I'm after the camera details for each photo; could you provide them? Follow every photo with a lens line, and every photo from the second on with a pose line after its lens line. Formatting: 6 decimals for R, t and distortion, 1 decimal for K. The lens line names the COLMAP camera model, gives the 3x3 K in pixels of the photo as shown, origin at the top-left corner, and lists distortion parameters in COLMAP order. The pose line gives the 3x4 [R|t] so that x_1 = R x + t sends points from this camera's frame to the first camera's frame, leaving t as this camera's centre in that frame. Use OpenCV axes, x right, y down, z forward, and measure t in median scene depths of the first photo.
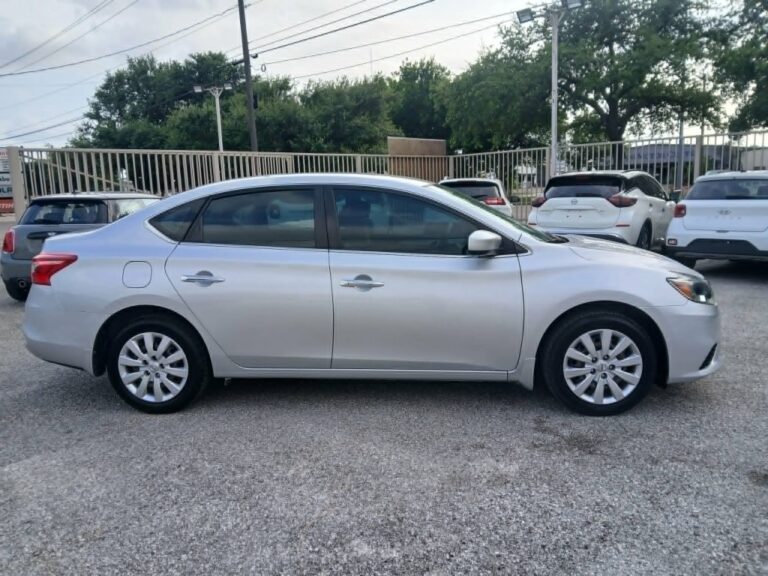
lens RADIAL K [[602.5, 0, 379.2], [0, 602.5, 284.8], [0, 0, 1]] dist [0.019825, -0.056207]
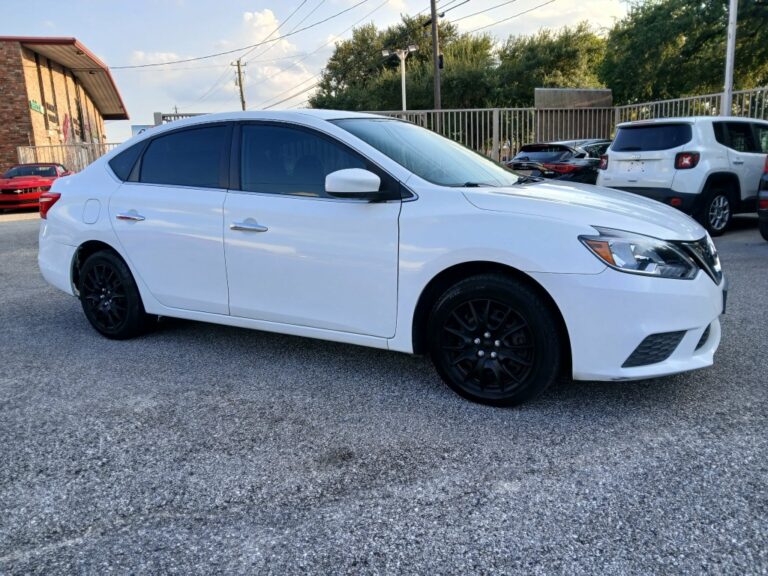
lens RADIAL K [[602.5, 0, 379.2], [0, 602.5, 284.8], [0, 0, 1]] dist [0.019825, -0.056207]
pose [[0.922789, 0.070152, -0.378865, 0.731407], [-0.048536, 0.996617, 0.066319, 0.015289], [0.382236, -0.042810, 0.923073, 0.178298]]
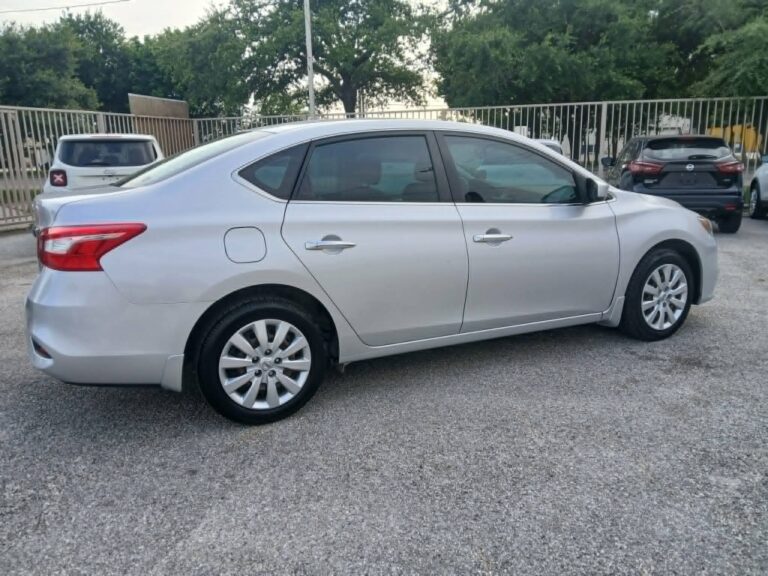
lens RADIAL K [[602.5, 0, 379.2], [0, 602.5, 284.8], [0, 0, 1]] dist [0.019825, -0.056207]
pose [[0.858212, -0.098902, 0.503677, -0.627703], [0.076269, 0.994939, 0.065413, -0.004056], [-0.507598, -0.017723, 0.861412, 0.265426]]
